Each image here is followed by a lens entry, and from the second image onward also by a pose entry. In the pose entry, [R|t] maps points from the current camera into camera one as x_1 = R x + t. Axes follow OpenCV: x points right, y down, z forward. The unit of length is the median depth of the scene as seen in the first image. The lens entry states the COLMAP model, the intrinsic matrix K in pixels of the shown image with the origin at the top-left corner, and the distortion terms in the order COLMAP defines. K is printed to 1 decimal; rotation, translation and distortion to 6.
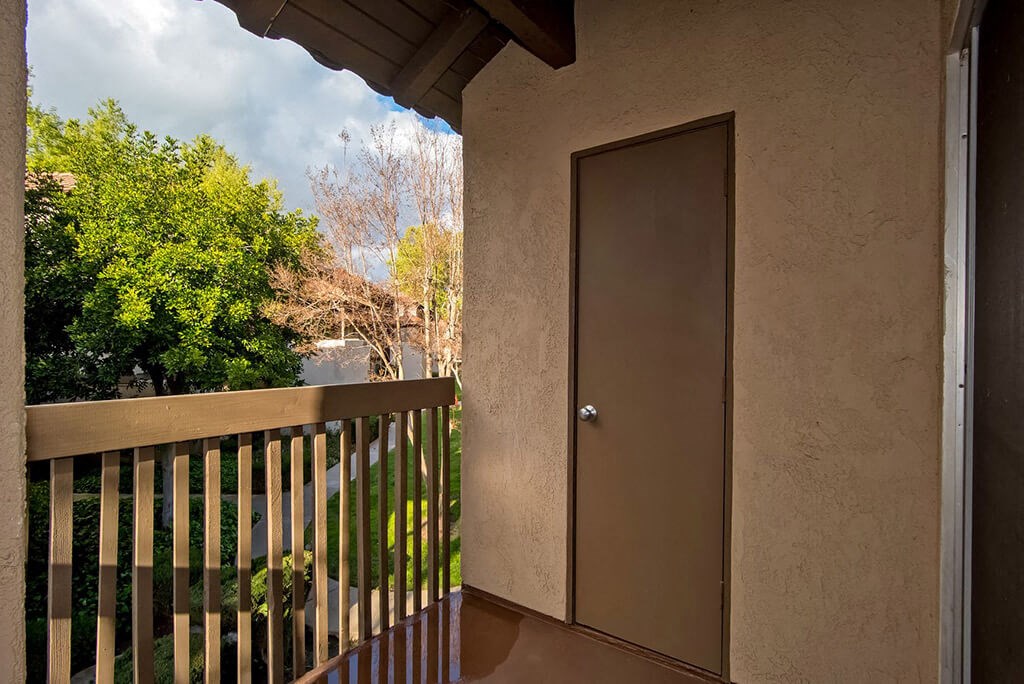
lens RADIAL K [[505.5, 0, 512.0], [0, 505.5, 342.0], [0, 0, 1]] dist [-0.003482, -0.000274]
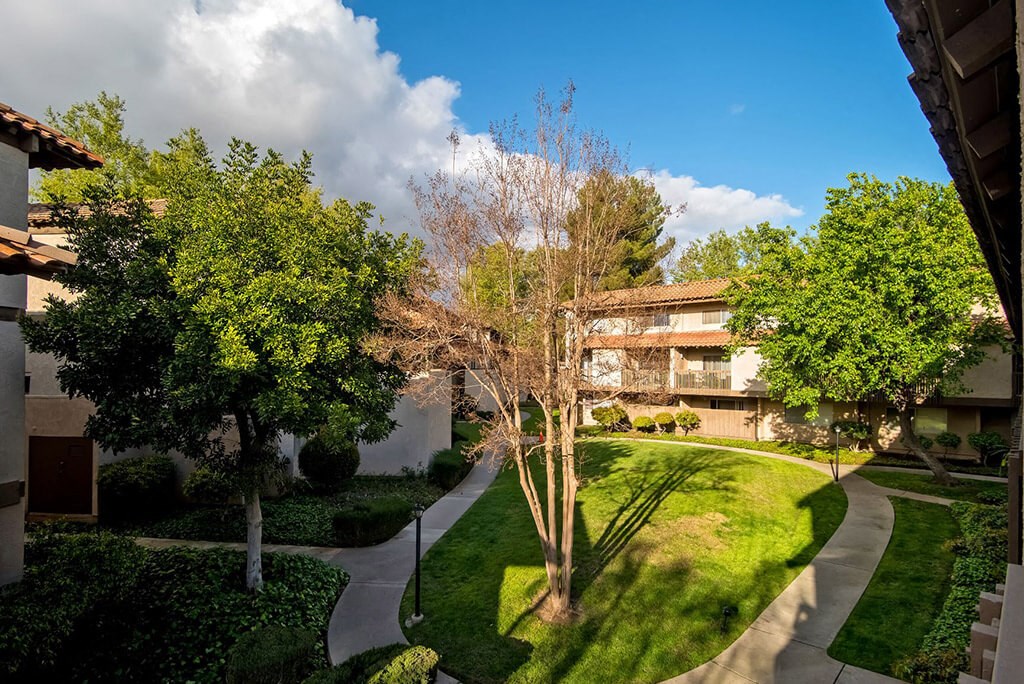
lens RADIAL K [[544.9, 0, 518.1], [0, 544.9, 344.6], [0, 0, 1]] dist [0.001560, -0.000733]
pose [[0.991965, -0.009468, -0.126159, -0.124361], [0.004743, 0.999278, -0.037696, -0.030674], [0.126425, 0.036794, 0.991294, 0.122029]]
